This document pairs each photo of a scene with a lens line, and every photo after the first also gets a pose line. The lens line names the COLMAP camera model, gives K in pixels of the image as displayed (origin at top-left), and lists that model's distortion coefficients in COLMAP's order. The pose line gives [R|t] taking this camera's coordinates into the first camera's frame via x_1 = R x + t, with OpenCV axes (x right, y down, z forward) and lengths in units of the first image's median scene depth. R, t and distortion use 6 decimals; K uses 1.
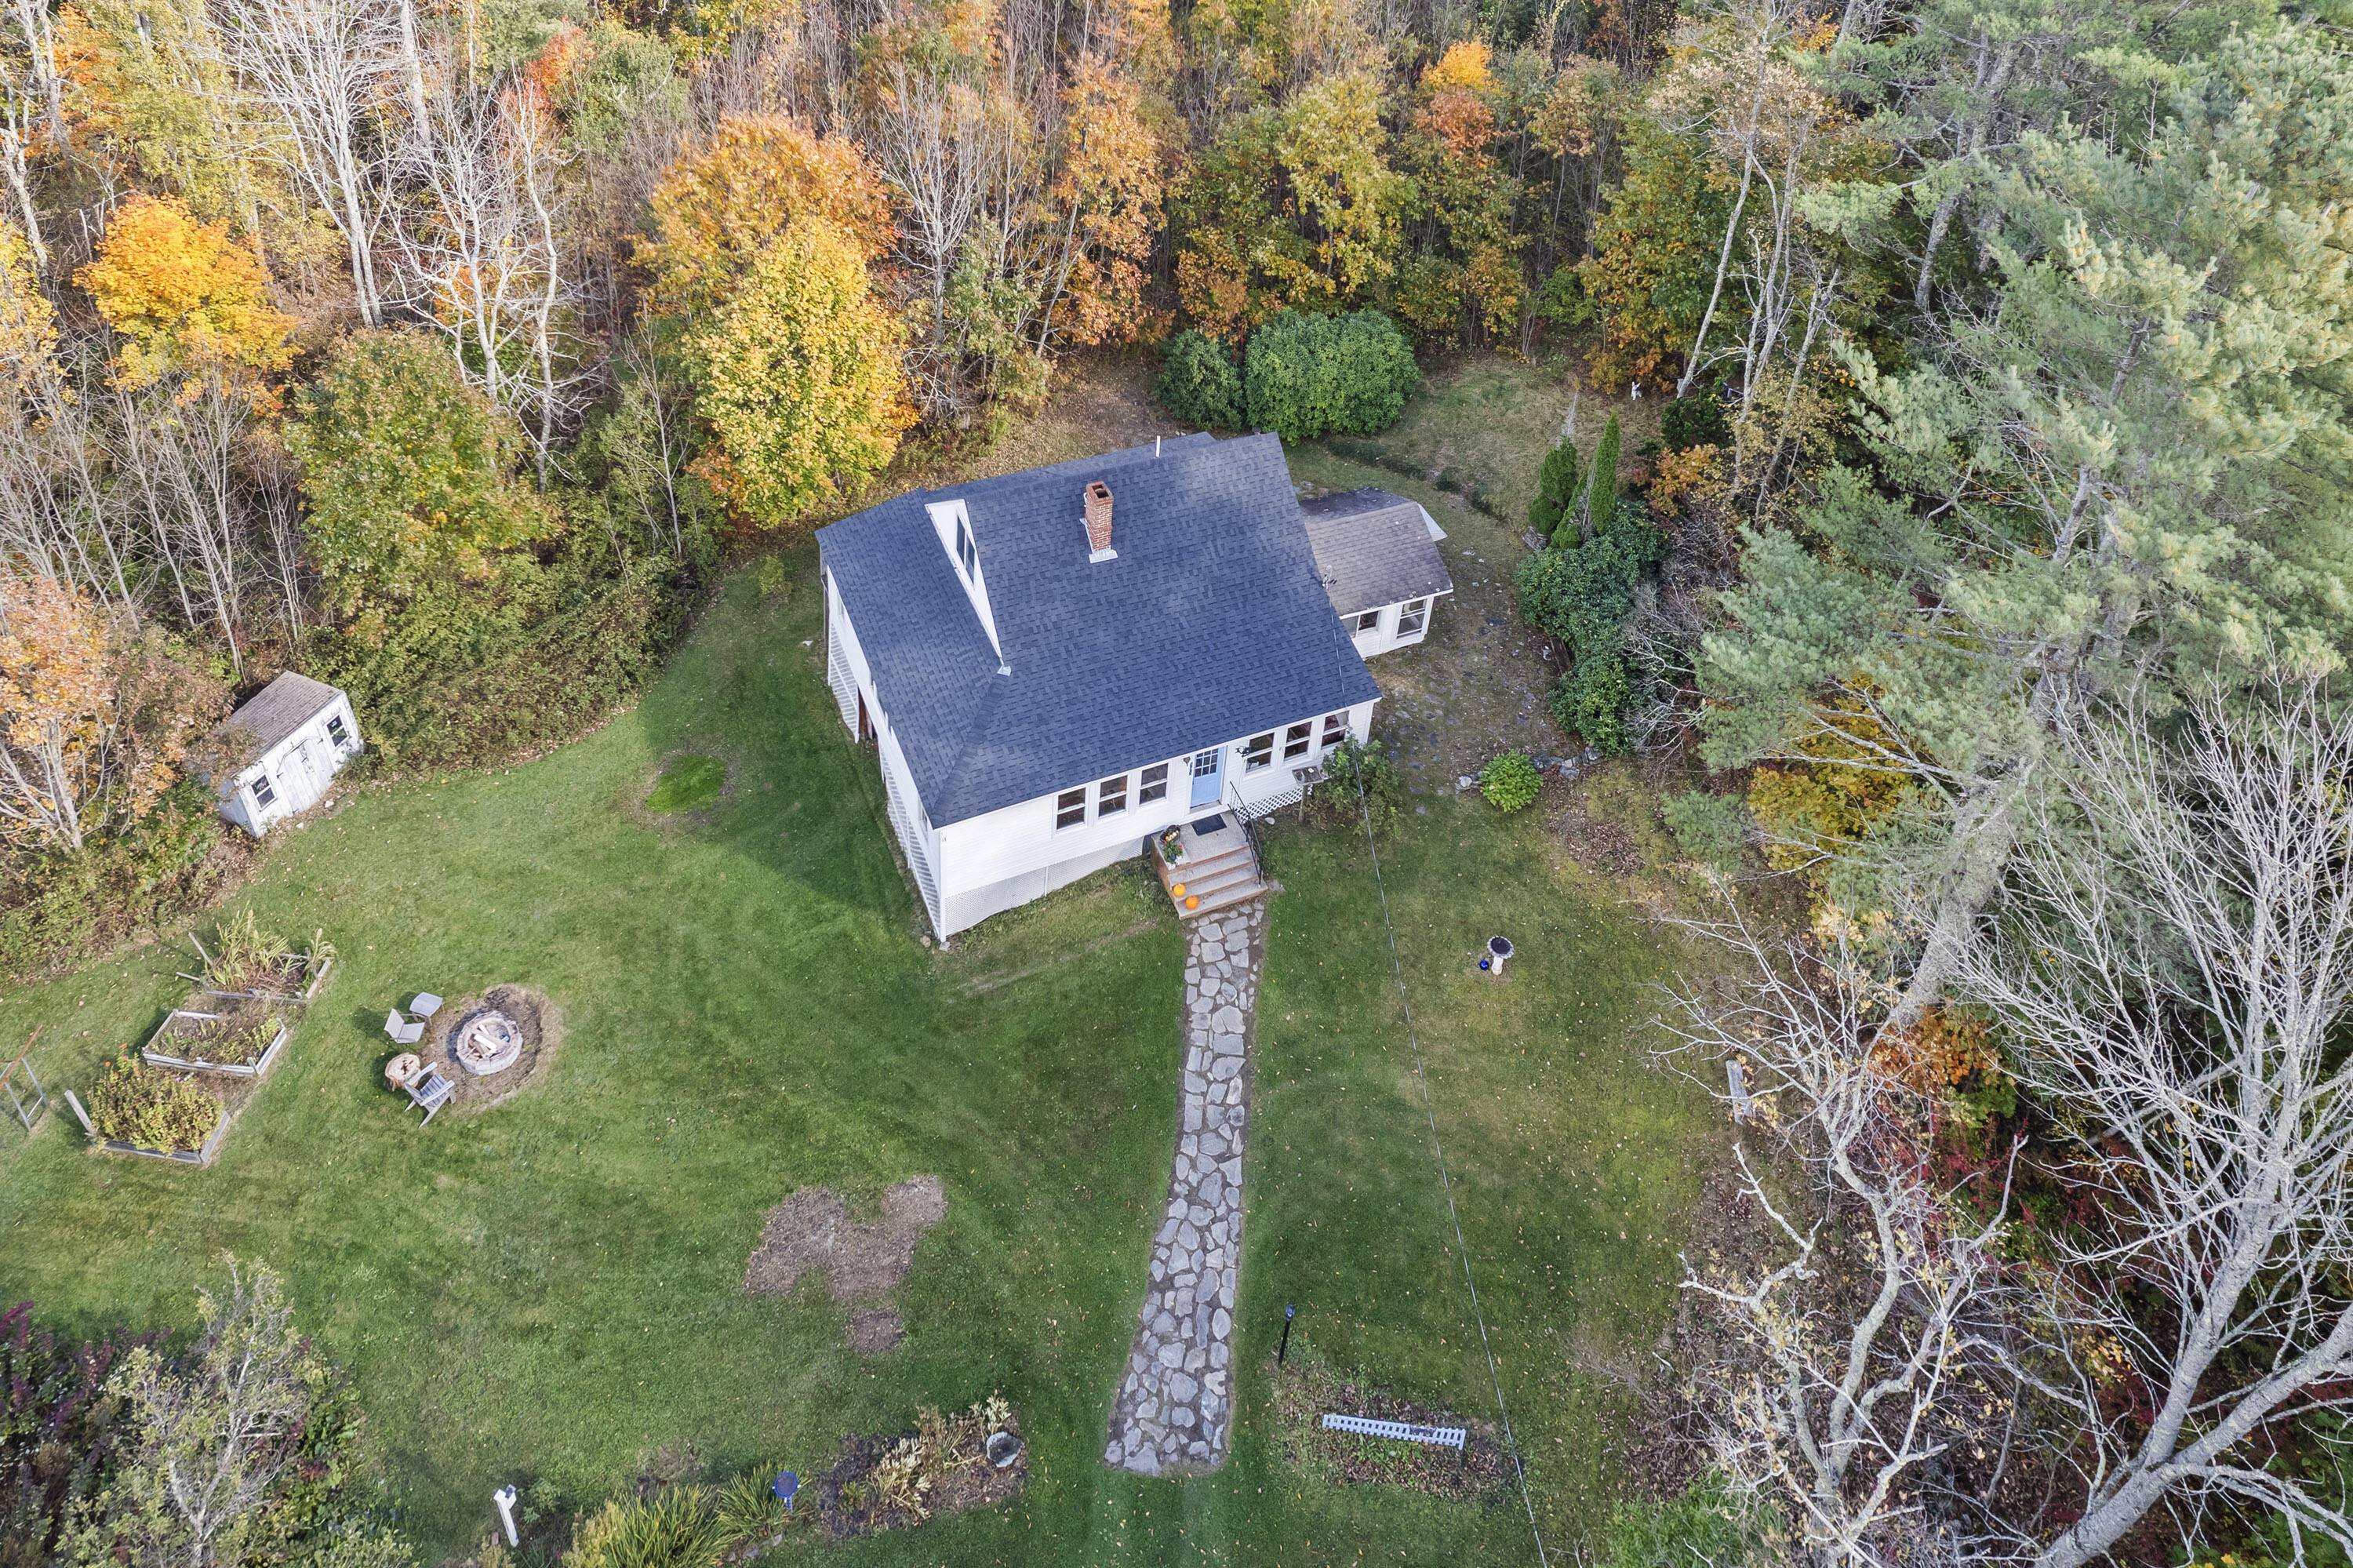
lens RADIAL K [[1523.0, 0, 1176.5], [0, 1523.0, 784.0], [0, 0, 1]] dist [-0.061557, 0.055670]
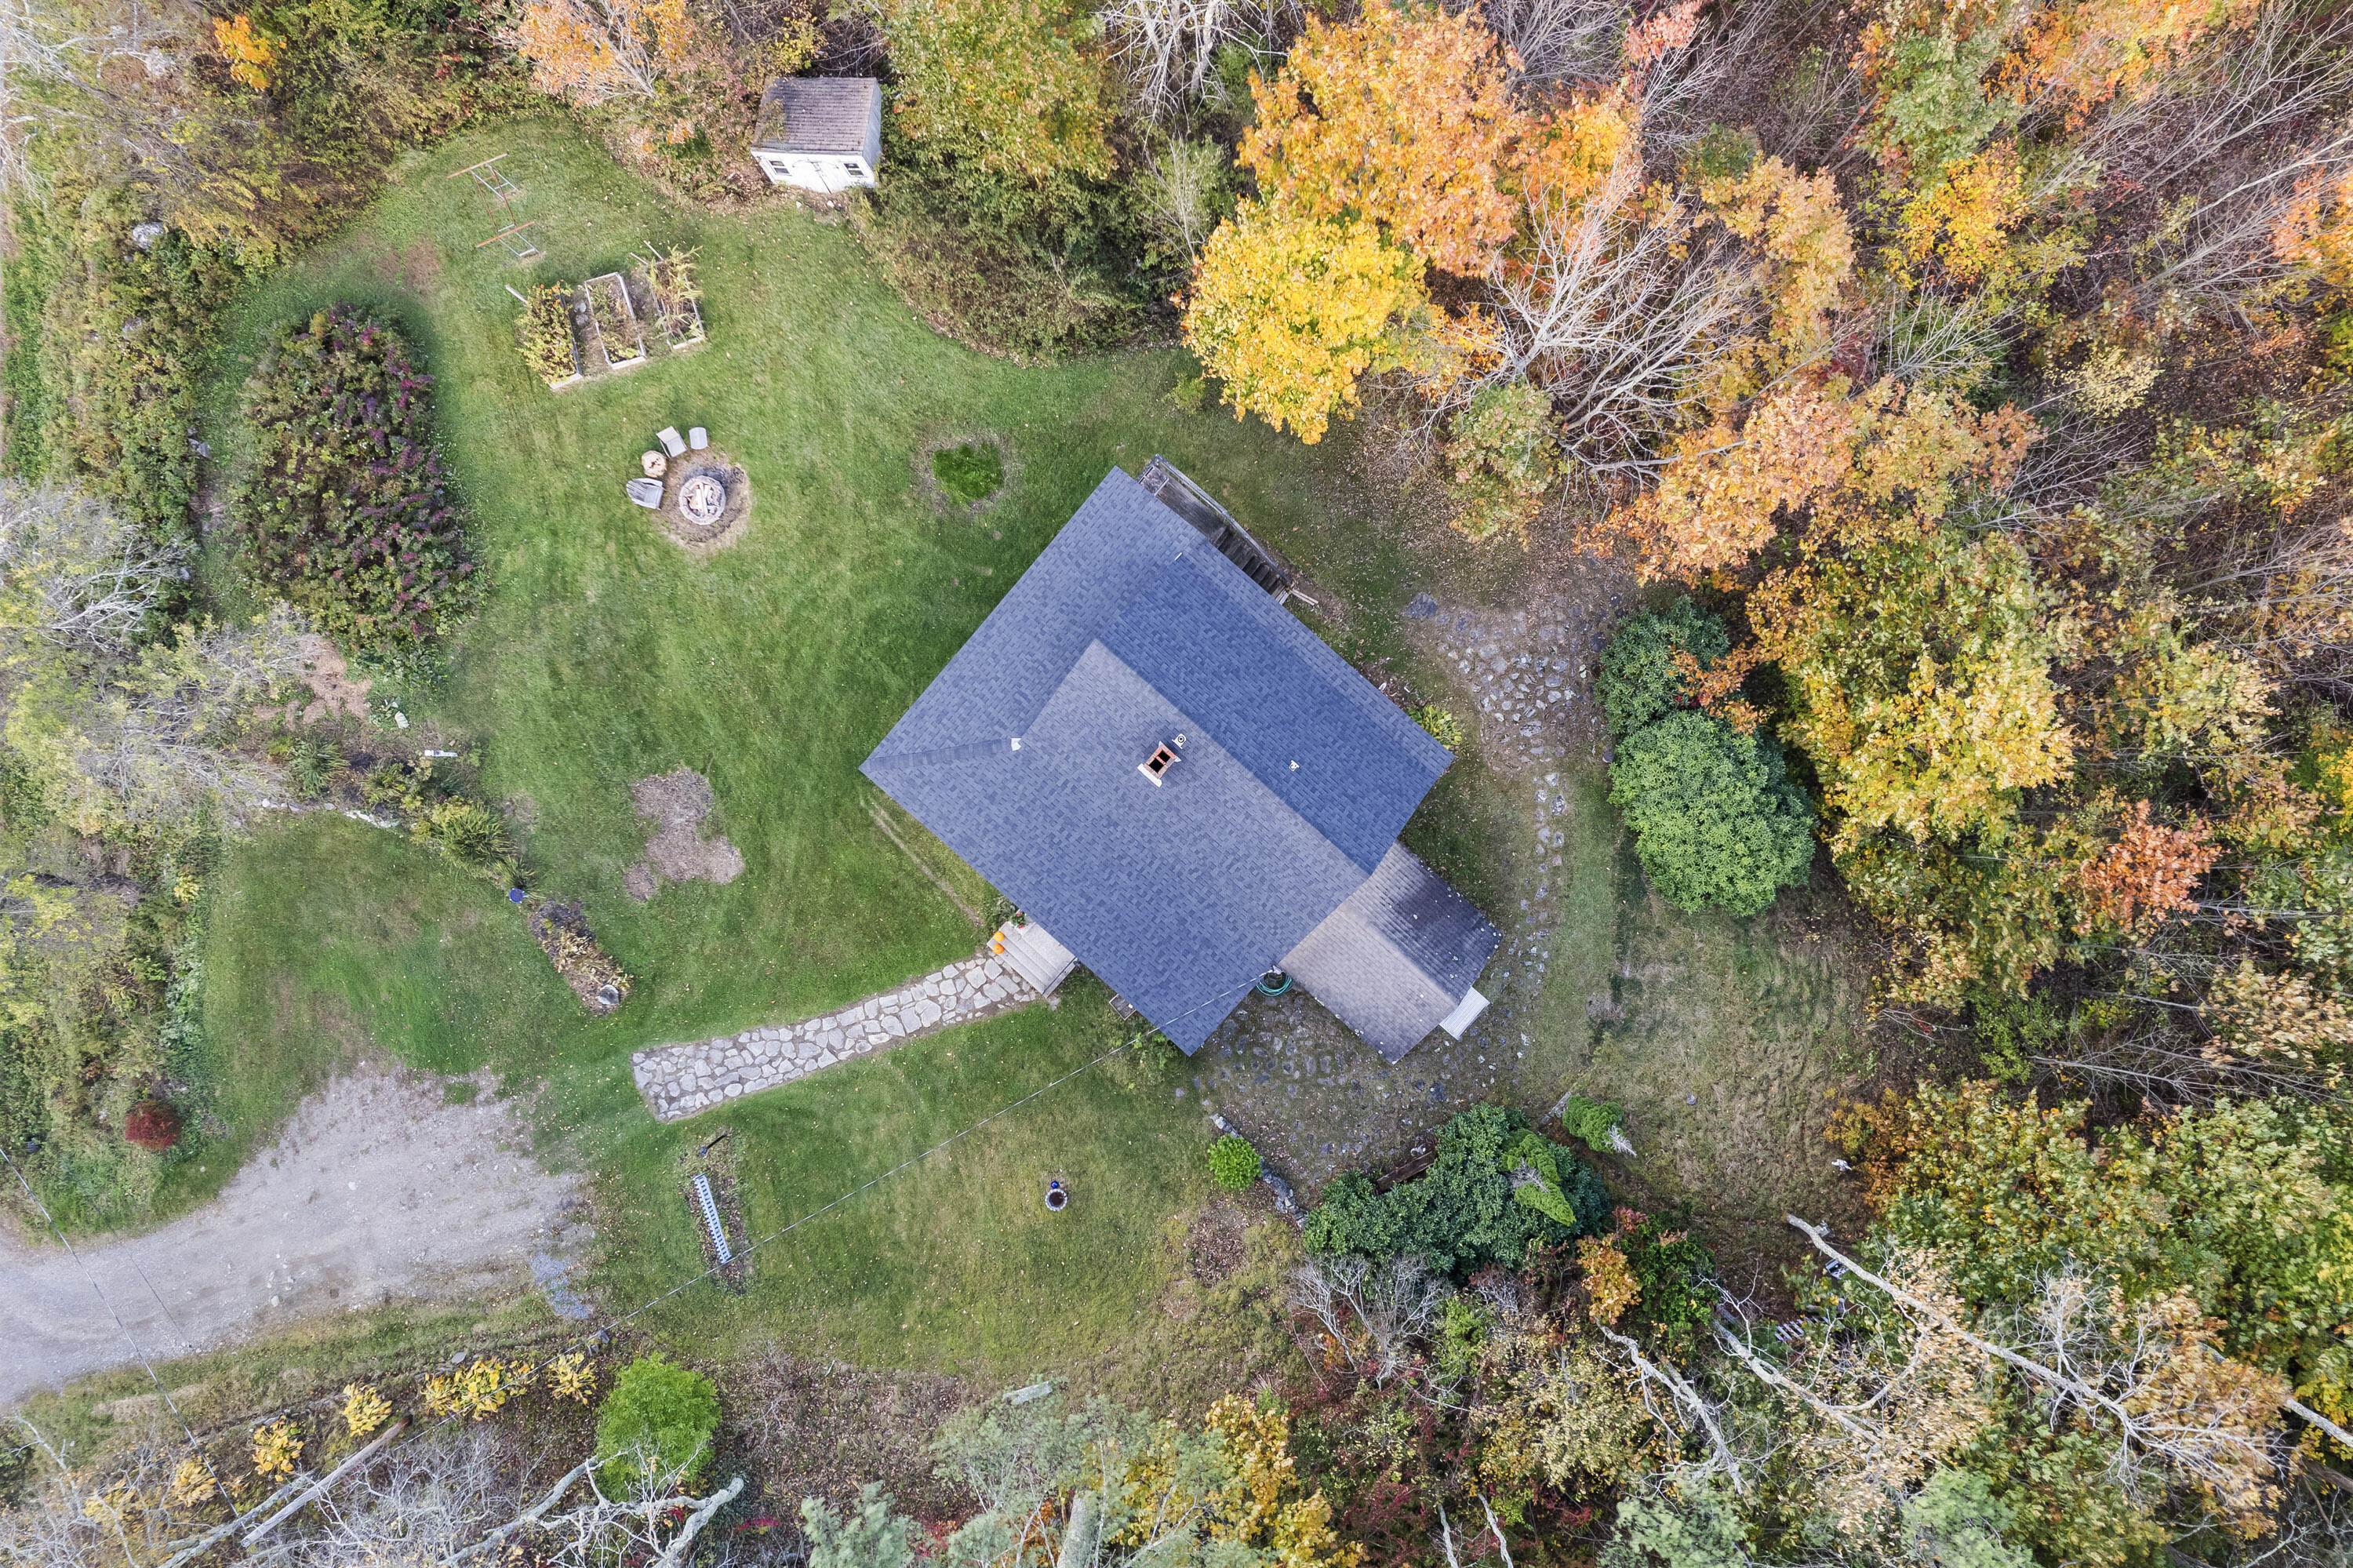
lens RADIAL K [[1523.0, 0, 1176.5], [0, 1523.0, 784.0], [0, 0, 1]] dist [-0.061557, 0.055670]
pose [[0.411565, 0.908214, -0.075910, 0.045526], [-0.574197, 0.323079, 0.752275, -1.051171], [0.707752, -0.266023, 0.654461, 0.383480]]
